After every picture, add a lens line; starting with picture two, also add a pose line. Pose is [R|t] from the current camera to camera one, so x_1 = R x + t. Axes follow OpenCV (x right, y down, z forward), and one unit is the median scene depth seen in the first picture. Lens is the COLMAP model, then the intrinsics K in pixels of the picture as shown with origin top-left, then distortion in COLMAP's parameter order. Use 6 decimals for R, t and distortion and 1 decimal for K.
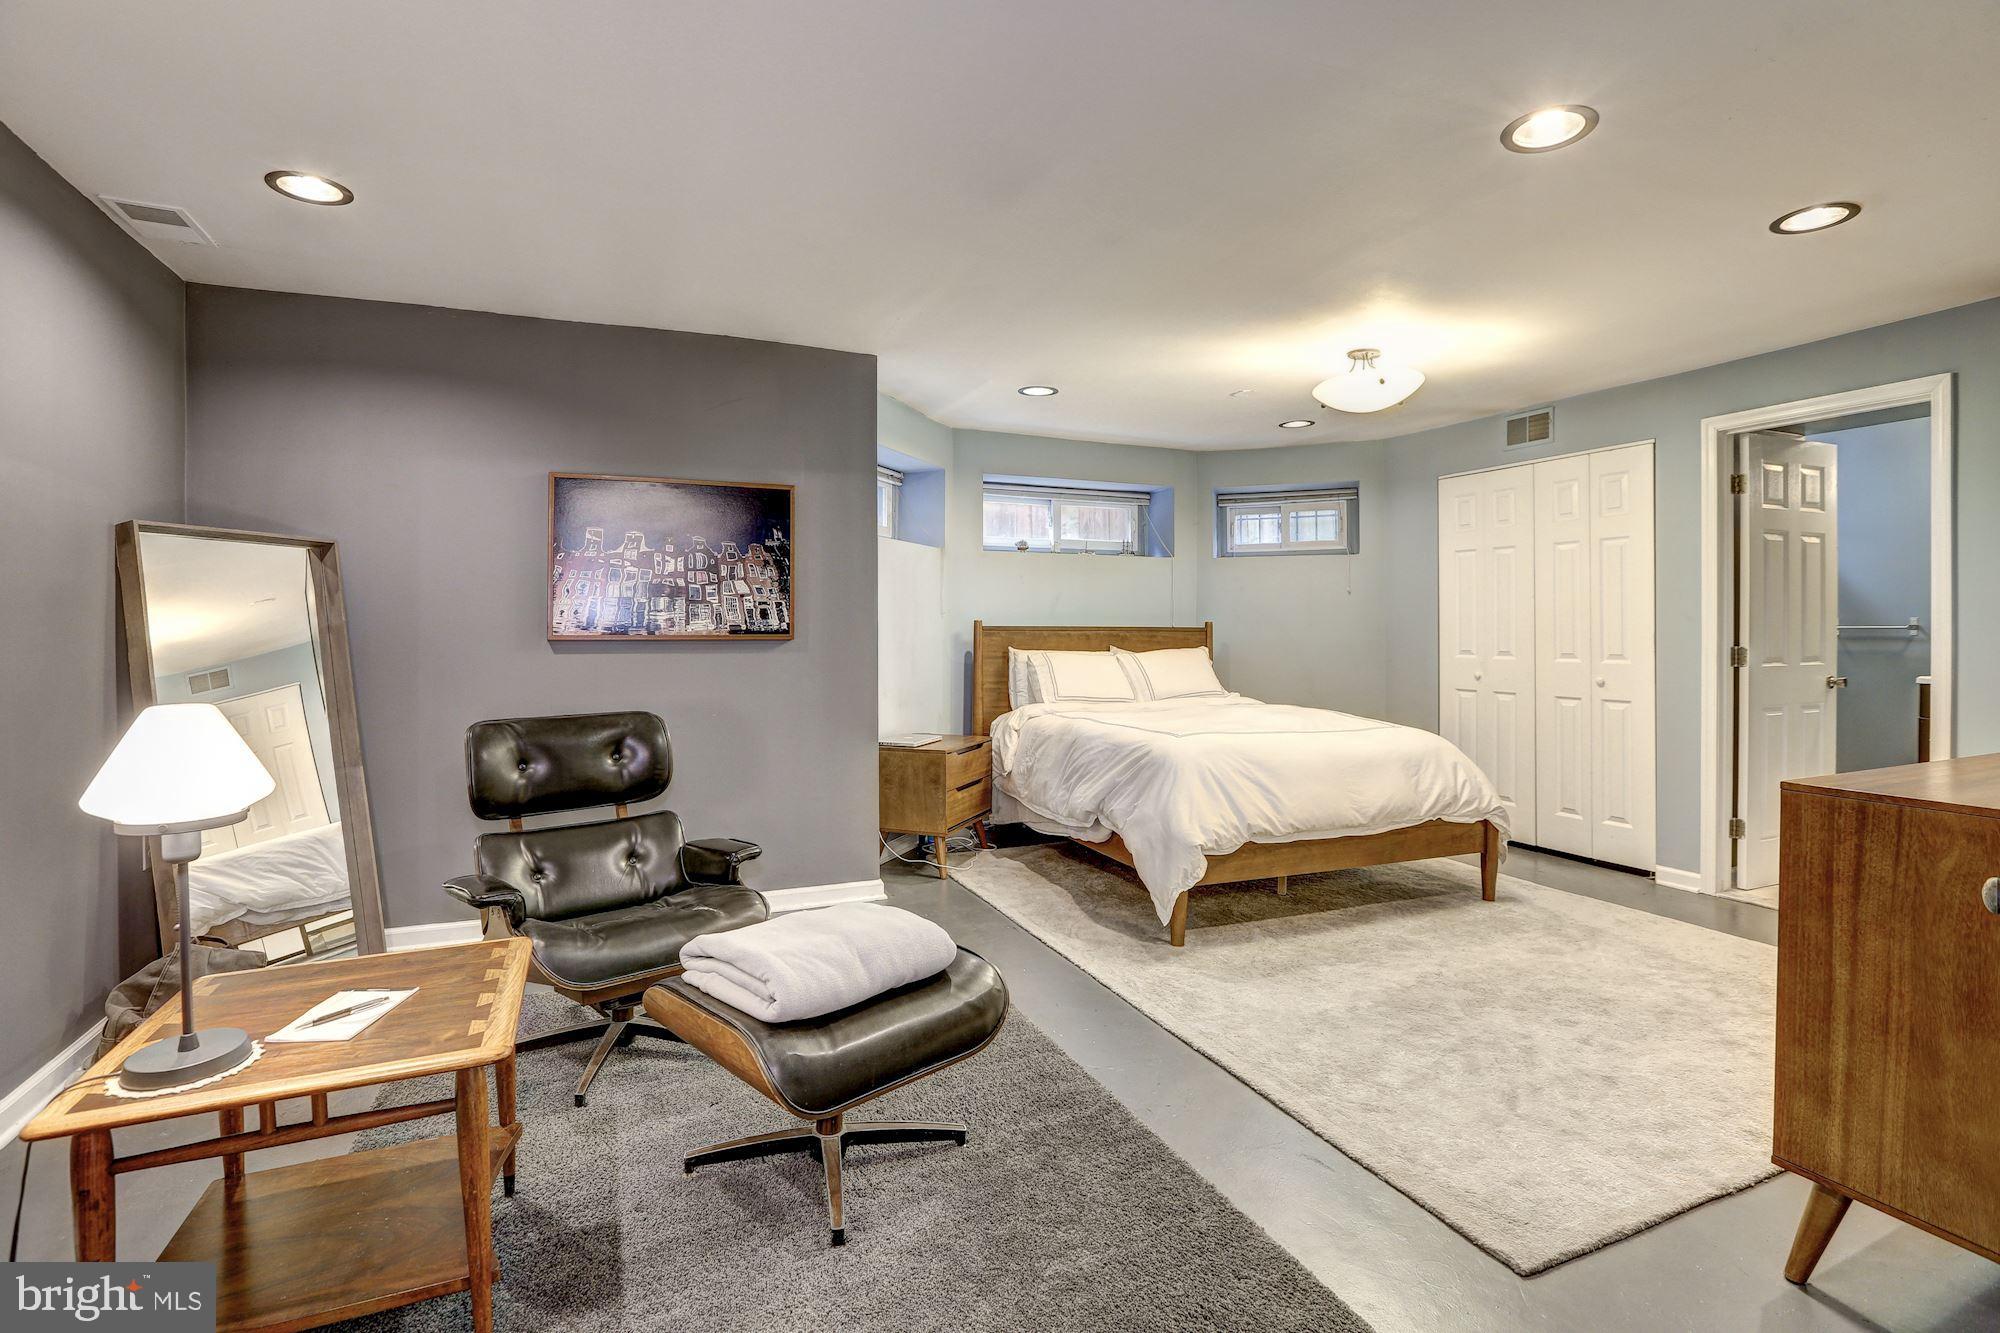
lens RADIAL K [[929.2, 0, 998.5], [0, 929.2, 655.8], [0, 0, 1]] dist [-0.022701, 0.002309]
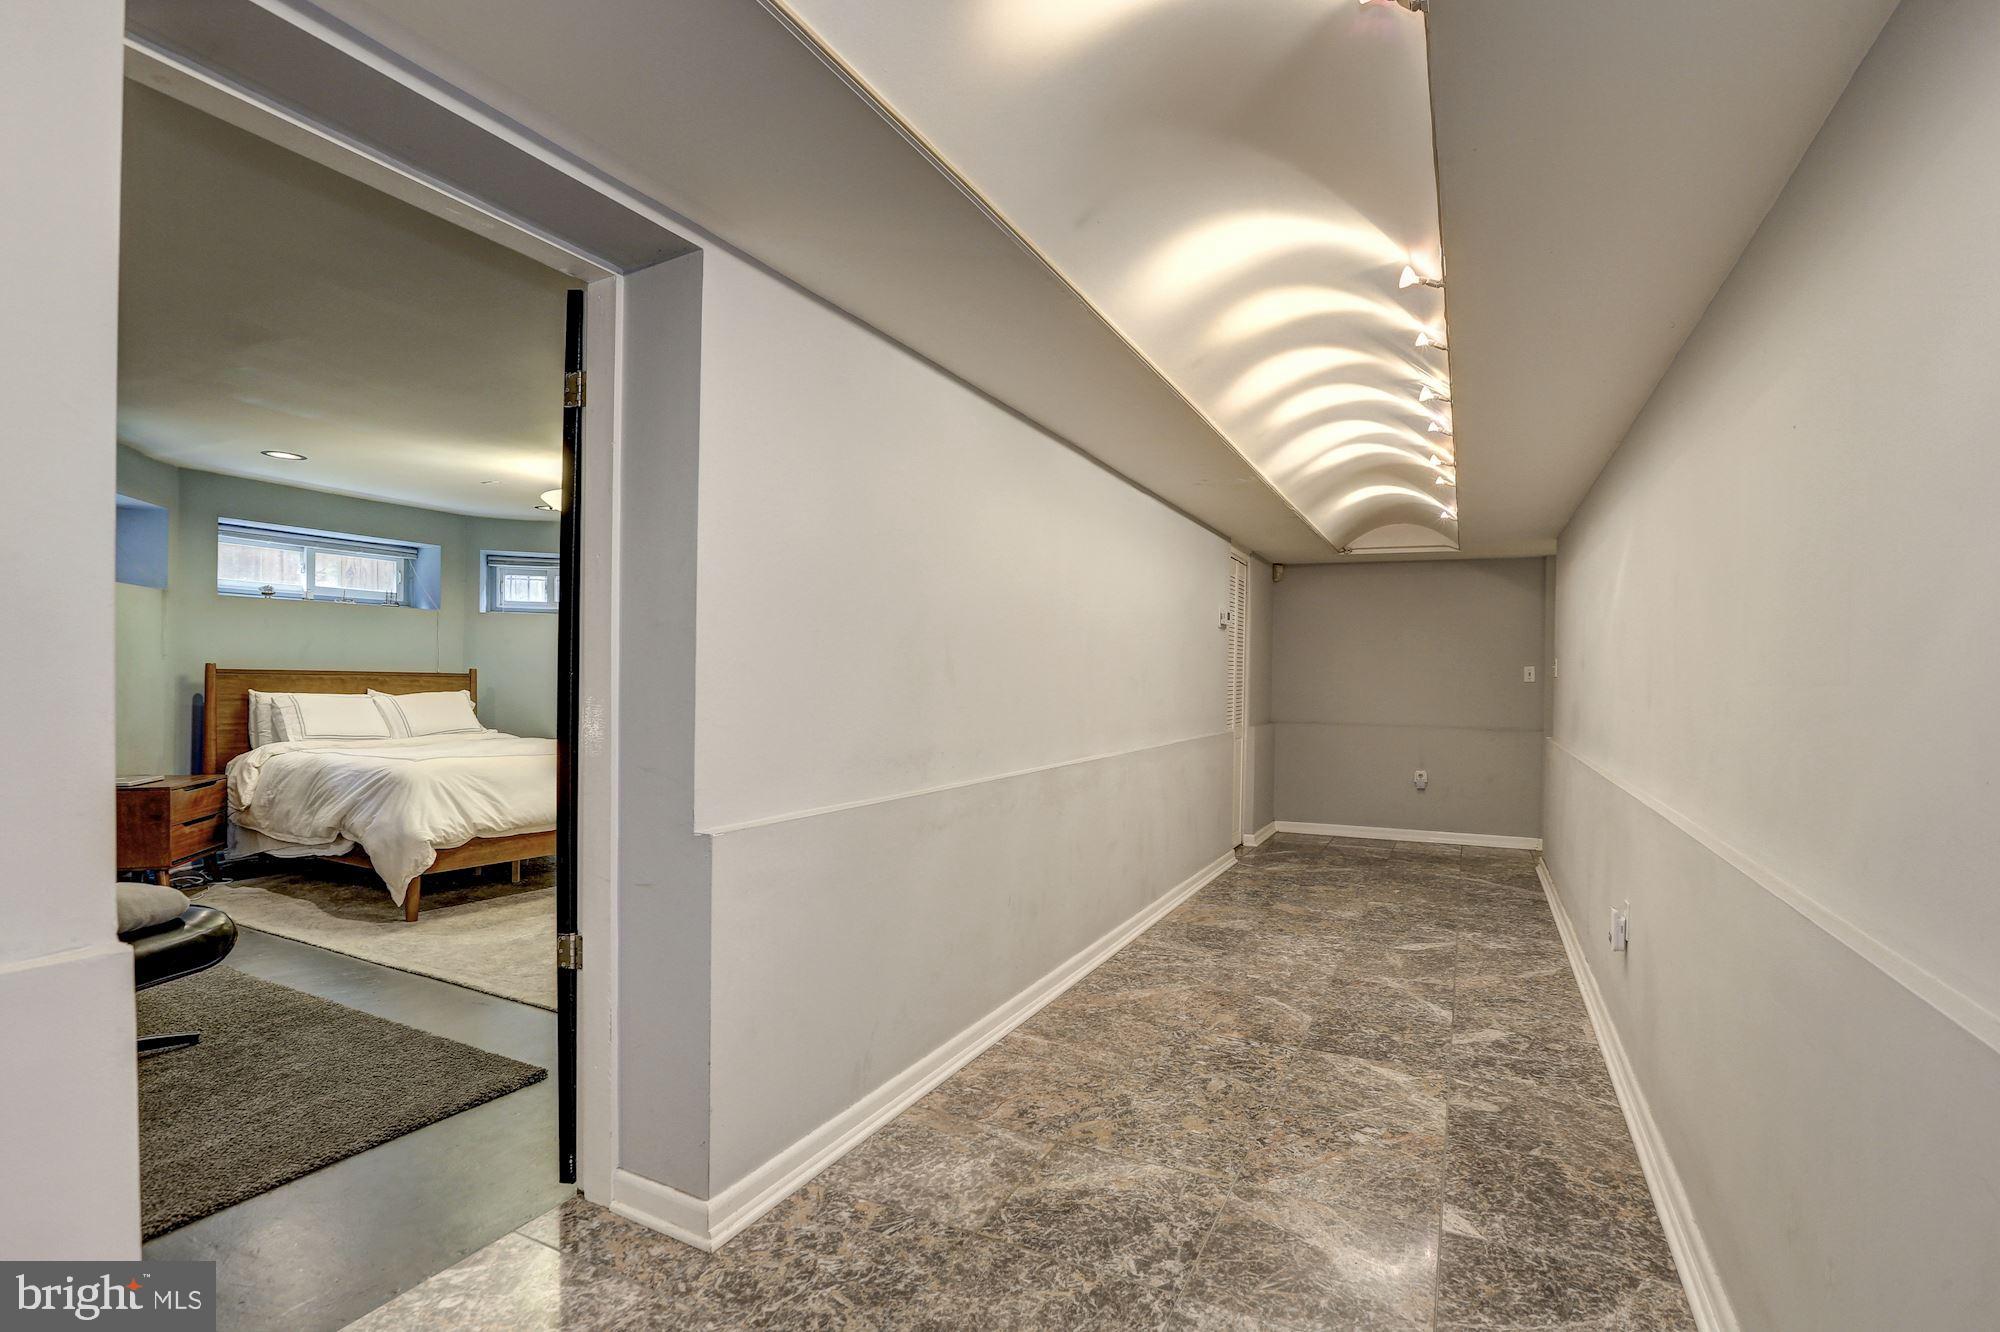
lens RADIAL K [[929.2, 0, 1014.9], [0, 929.2, 696.9], [0, 0, 1]] dist [-0.022701, 0.002309]
pose [[0.764938, 0.002825, 0.644098, 0.008890], [0.001509, 0.999980, -0.006178, 0.008000], [-0.644102, 0.005698, 0.764918, -0.406802]]
